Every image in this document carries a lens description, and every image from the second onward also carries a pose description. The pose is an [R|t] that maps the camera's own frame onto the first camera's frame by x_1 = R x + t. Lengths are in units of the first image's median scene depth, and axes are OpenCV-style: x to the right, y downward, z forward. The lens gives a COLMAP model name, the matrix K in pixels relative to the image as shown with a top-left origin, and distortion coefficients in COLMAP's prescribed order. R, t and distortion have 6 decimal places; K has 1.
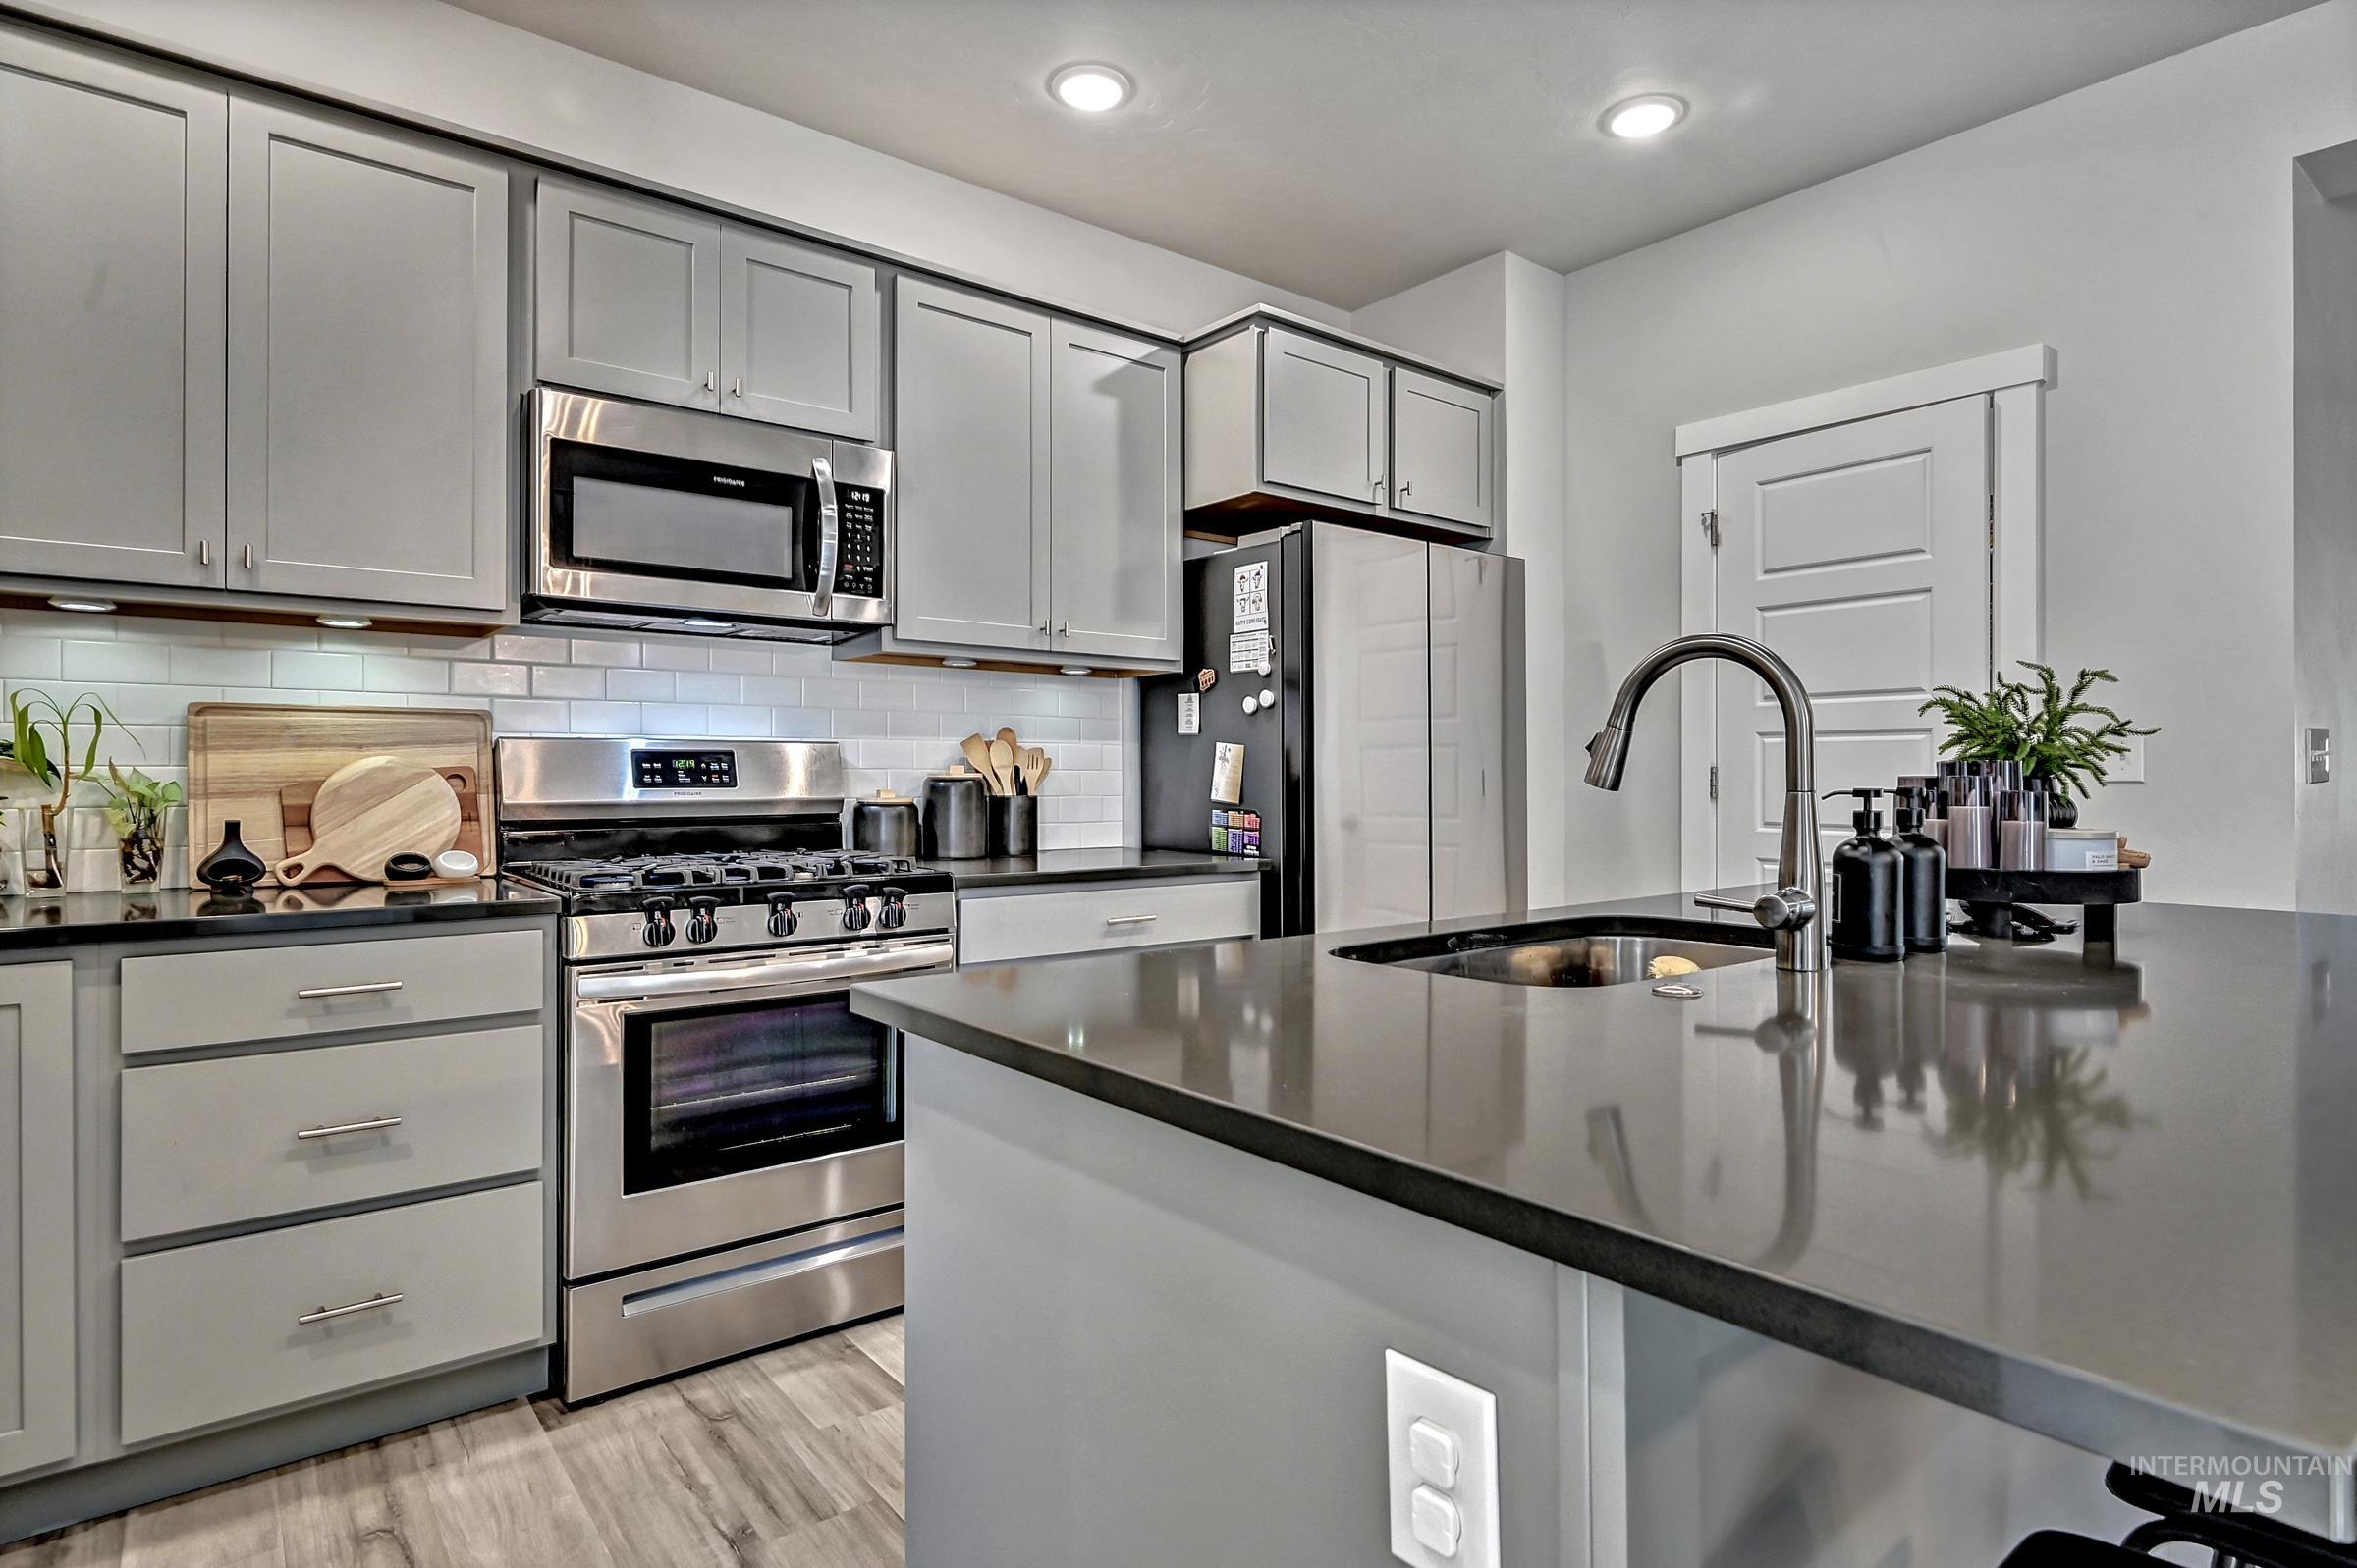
lens RADIAL K [[1201.9, 0, 1178.5], [0, 1201.9, 784.0], [0, 0, 1]] dist [-0.001100, 0.000768]
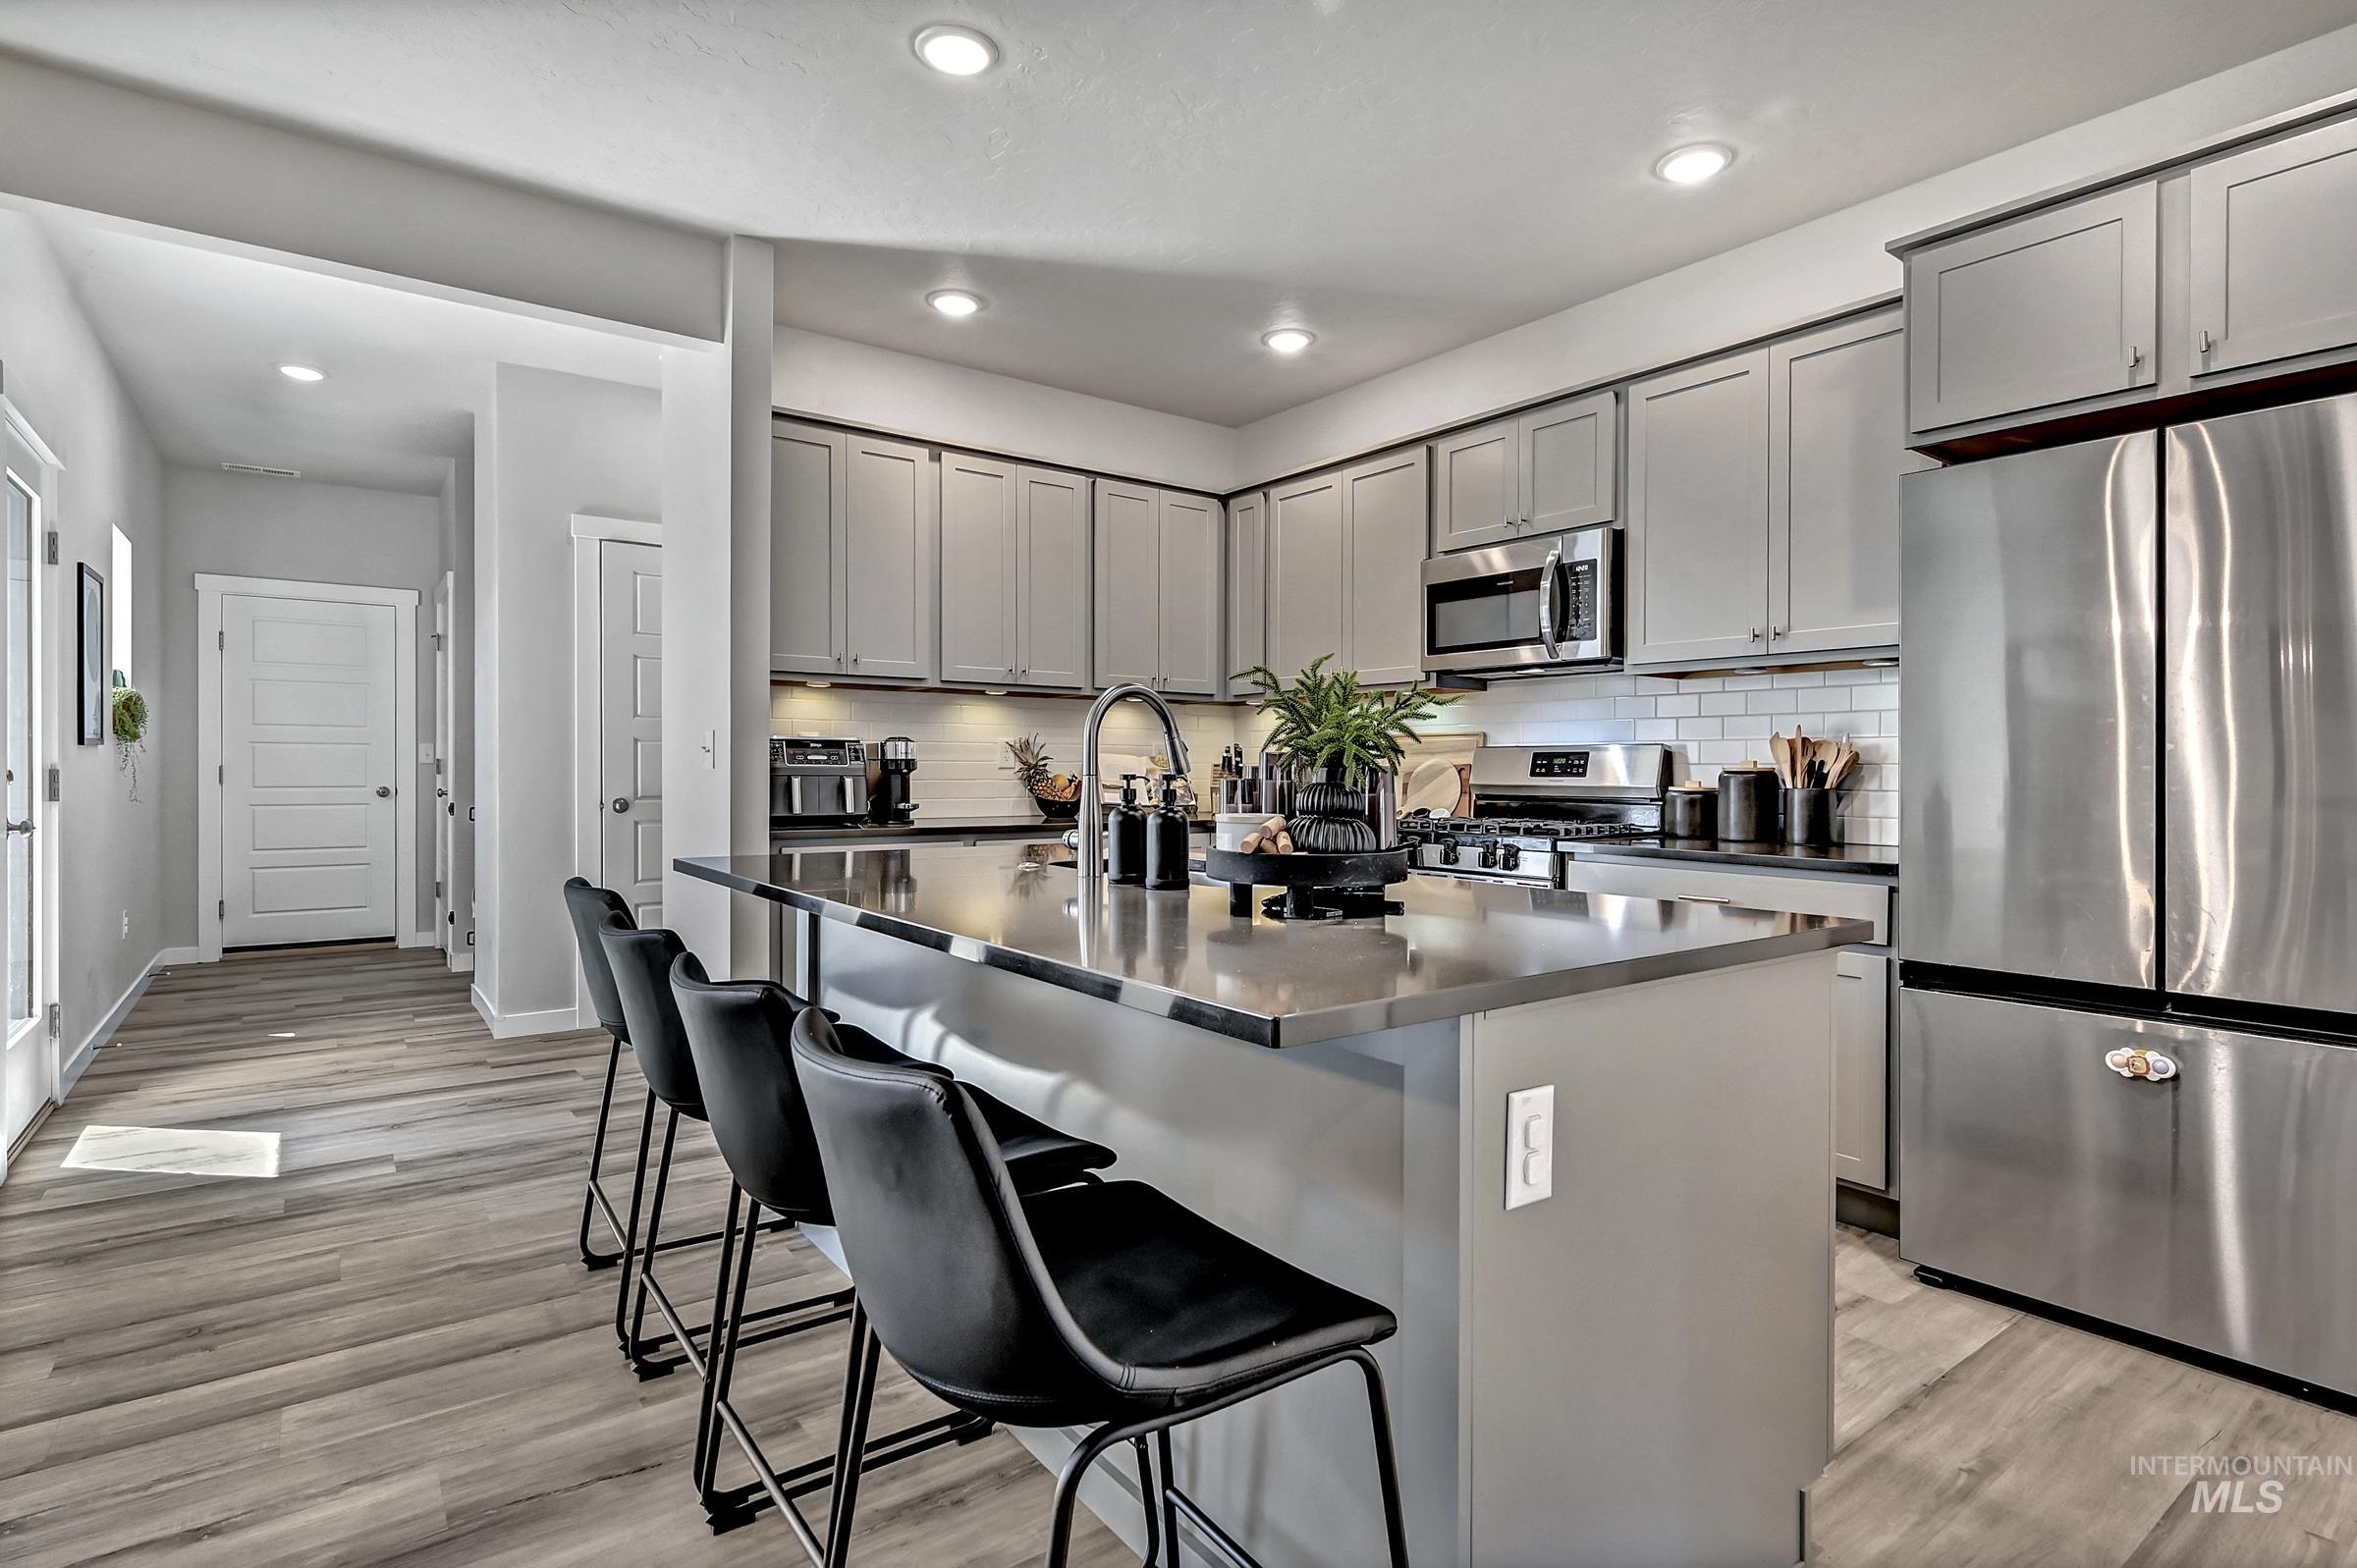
lens RADIAL K [[1111.9, 0, 1178.5], [0, 1111.9, 784.0], [0, 0, 1]] dist [0.002290, 0.000215]
pose [[-0.020379, 0.013771, -0.999697, 1.081960], [-0.010696, 0.999845, 0.013991, -0.002272], [0.999735, 0.010978, -0.020228, 0.585282]]
